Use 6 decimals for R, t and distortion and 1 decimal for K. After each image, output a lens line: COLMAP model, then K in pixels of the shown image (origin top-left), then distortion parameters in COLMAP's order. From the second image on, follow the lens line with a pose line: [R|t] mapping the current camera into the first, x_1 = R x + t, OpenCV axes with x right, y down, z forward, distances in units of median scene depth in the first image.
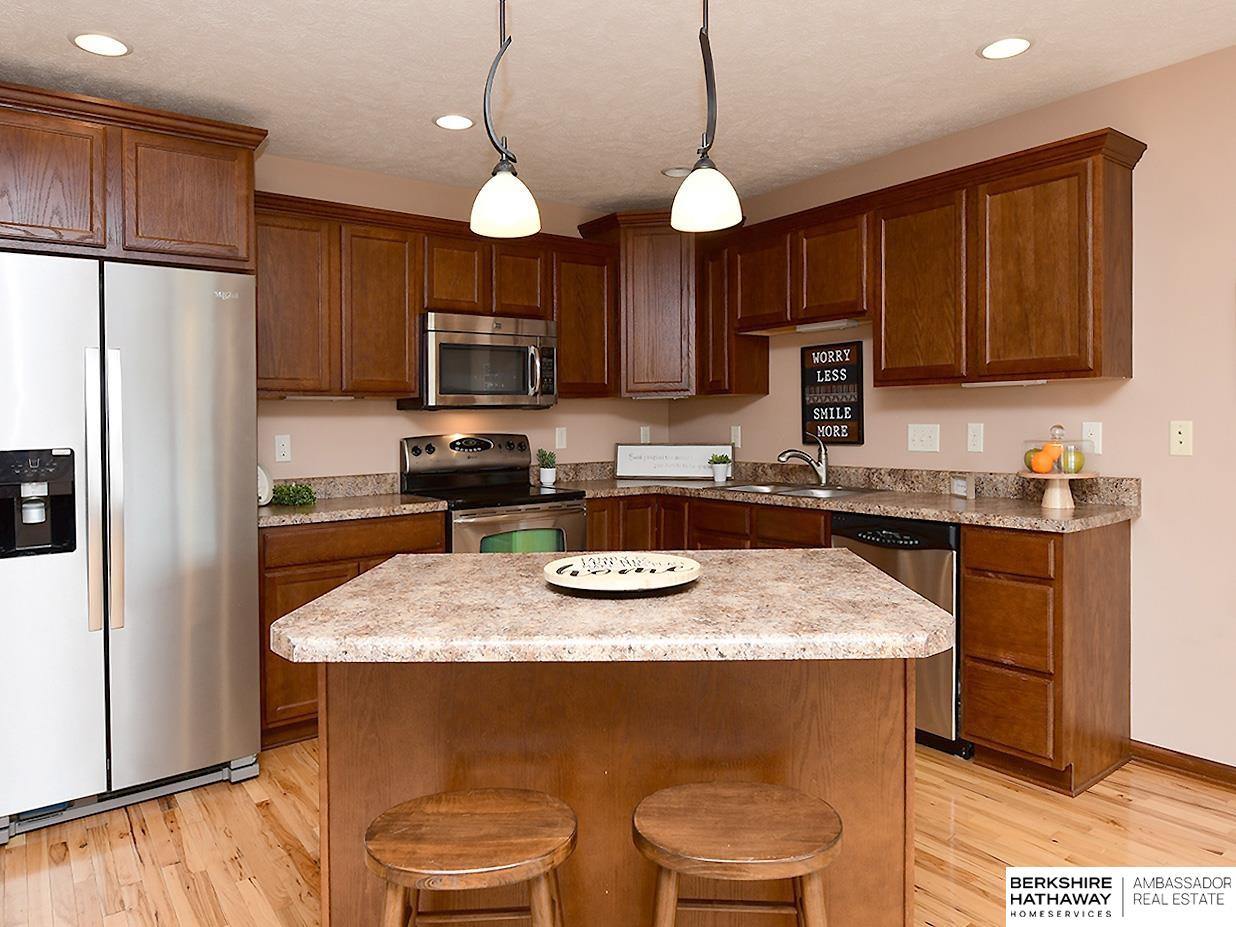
lens RADIAL K [[804.4, 0, 634.6], [0, 804.4, 434.3], [0, 0, 1]] dist [-0.012633, -0.003306]
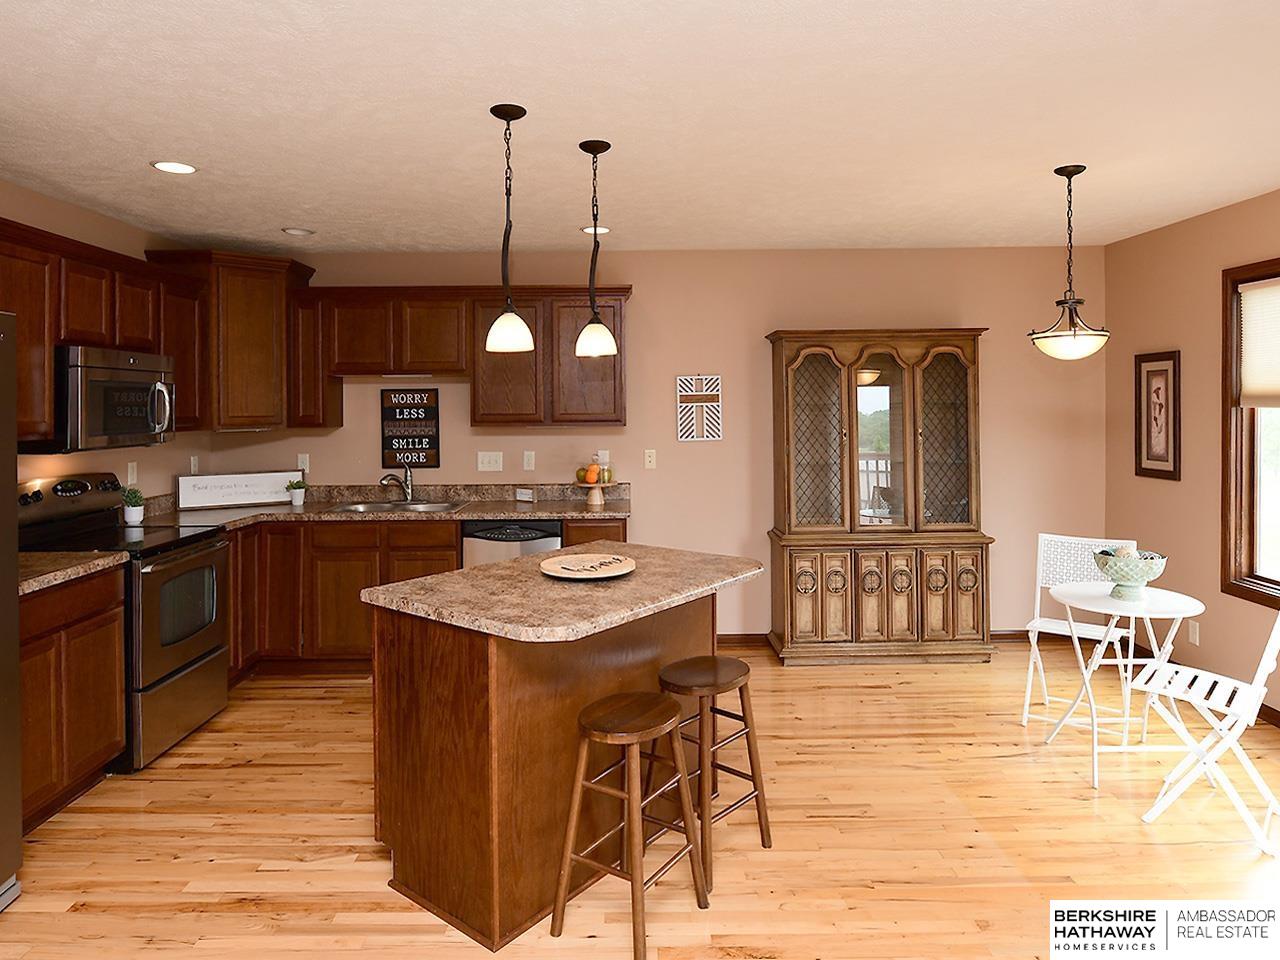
lens RADIAL K [[766.5, 0, 638.3], [0, 766.5, 419.3], [0, 0, 1]] dist [-0.008413, -0.002933]
pose [[0.611386, 0.001476, 0.791331, -0.502475], [0.010484, 0.999895, -0.009965, -0.049431], [-0.791263, 0.014389, 0.611307, -0.022283]]
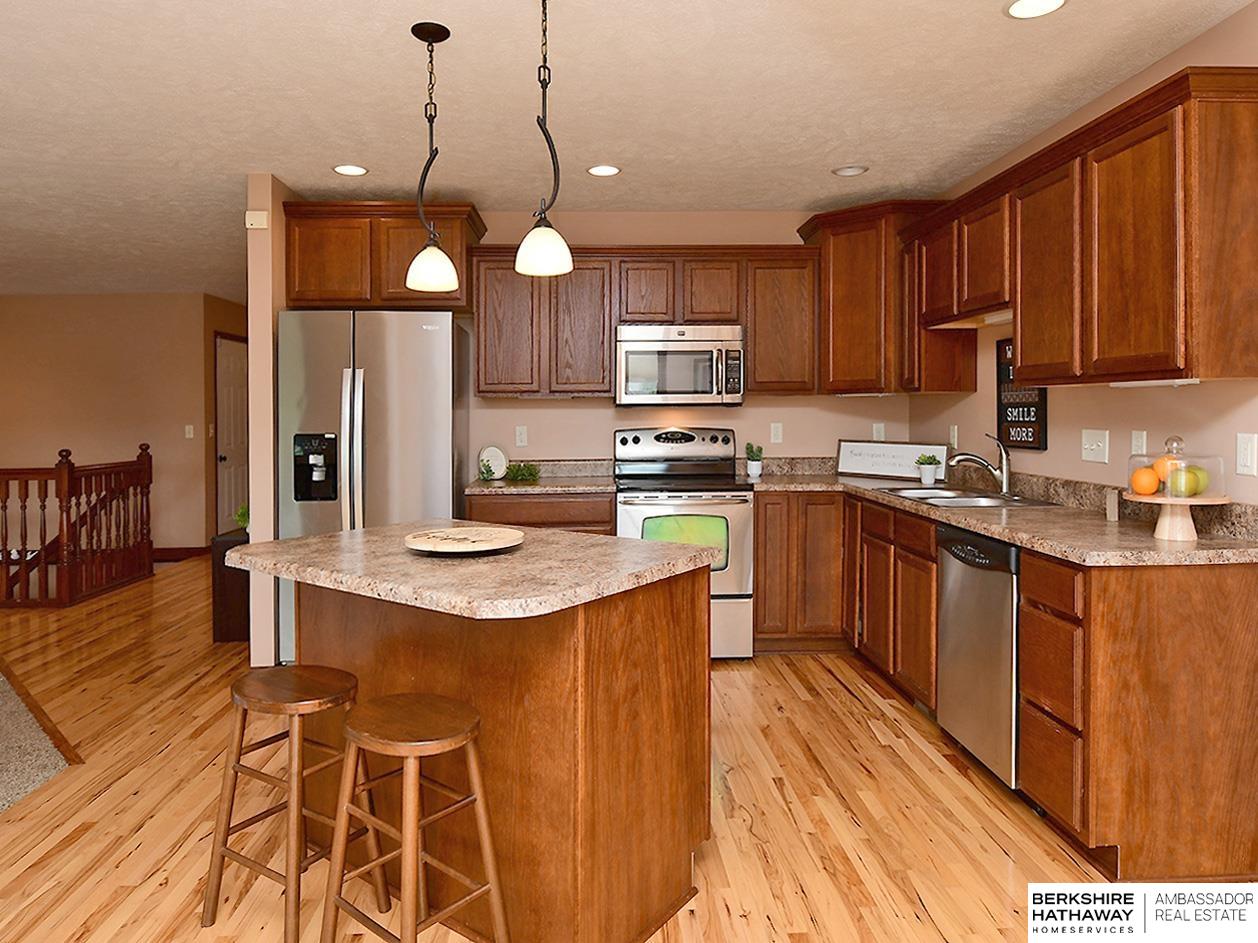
lens RADIAL K [[818.7, 0, 630.2], [0, 818.7, 419.0], [0, 0, 1]] dist [-0.012633, -0.003306]
pose [[0.819835, 0.017652, -0.572327, 0.418298], [-0.018112, 0.999824, 0.004892, -0.017757], [0.572313, 0.006356, 0.820011, 0.012310]]
